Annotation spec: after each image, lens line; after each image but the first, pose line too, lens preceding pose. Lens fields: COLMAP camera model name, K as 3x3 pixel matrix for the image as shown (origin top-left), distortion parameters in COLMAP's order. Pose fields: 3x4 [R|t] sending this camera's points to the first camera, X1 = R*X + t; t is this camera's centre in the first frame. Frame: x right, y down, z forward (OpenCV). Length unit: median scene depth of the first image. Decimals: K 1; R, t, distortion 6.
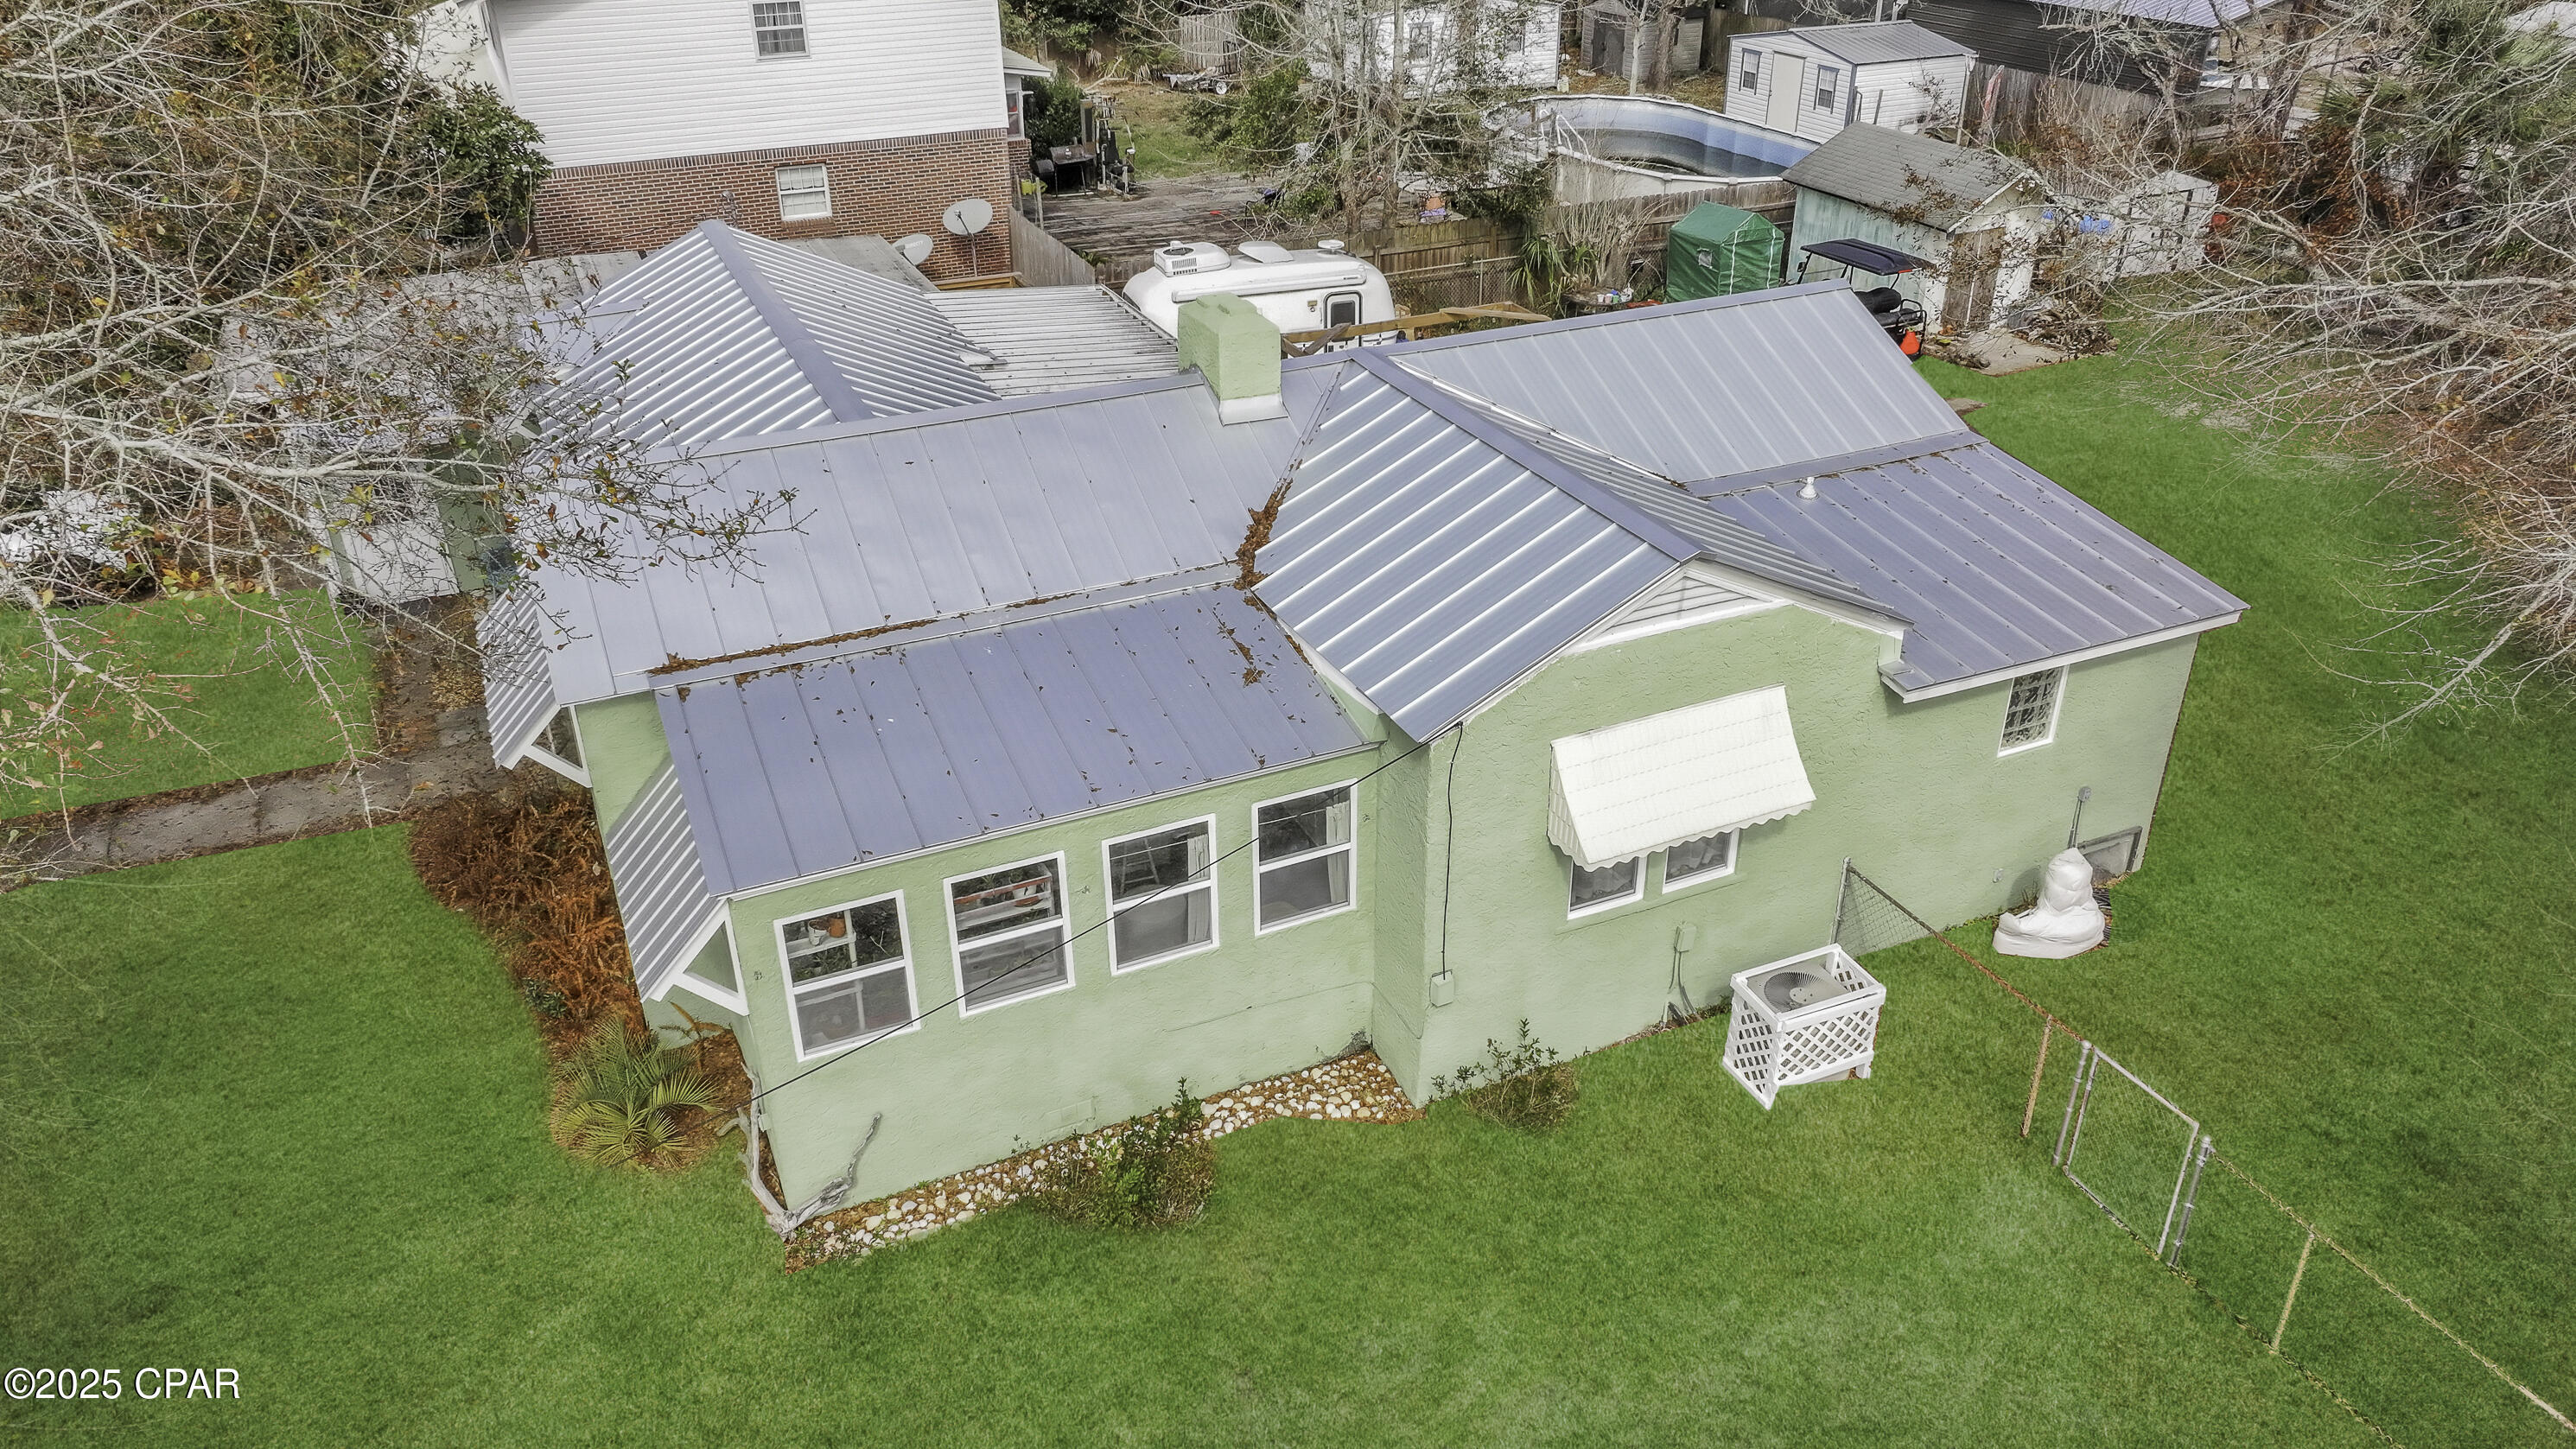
lens RADIAL K [[1812.5, 0, 1302.0], [0, 1812.5, 719.6], [0, 0, 1]] dist [0.004396, 0.010407]
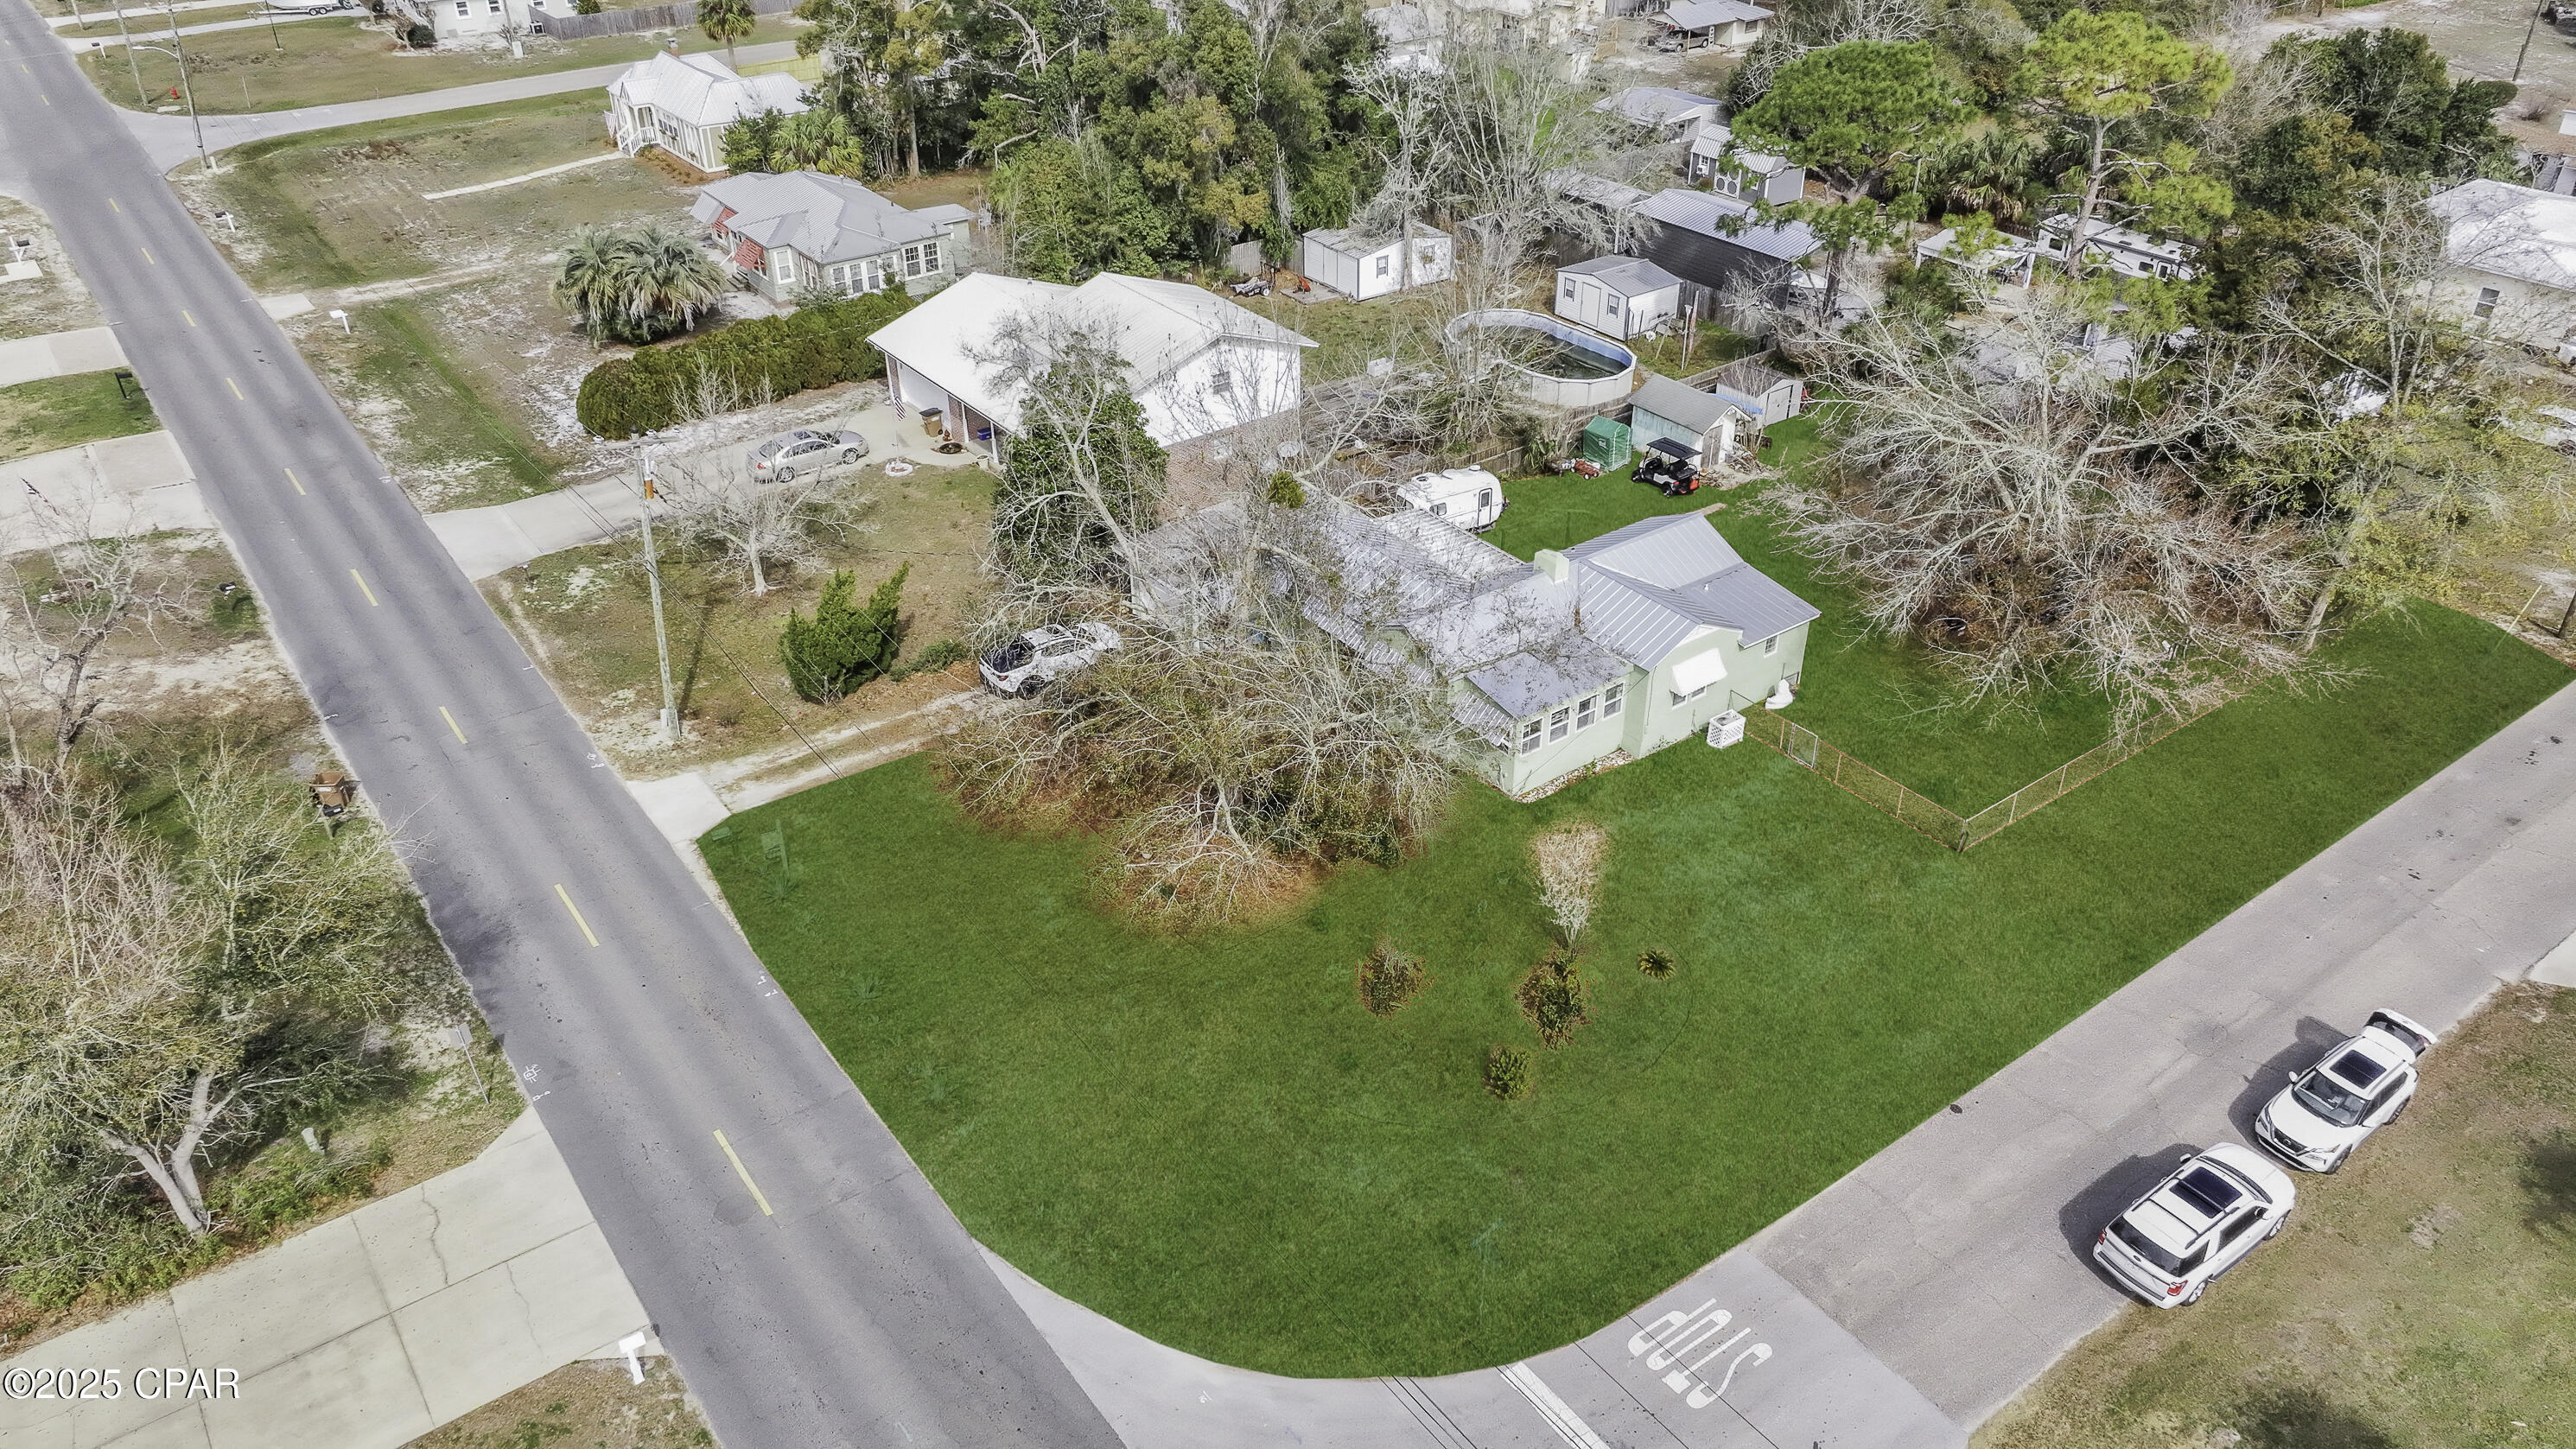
lens RADIAL K [[1812.5, 0, 1302.0], [0, 1812.5, 719.6], [0, 0, 1]] dist [0.004396, 0.010407]
pose [[0.979000, -0.102731, 0.176084, -1.261695], [0.091236, 0.993209, 0.072196, -0.216295], [-0.182304, -0.054615, 0.981724, -2.598683]]
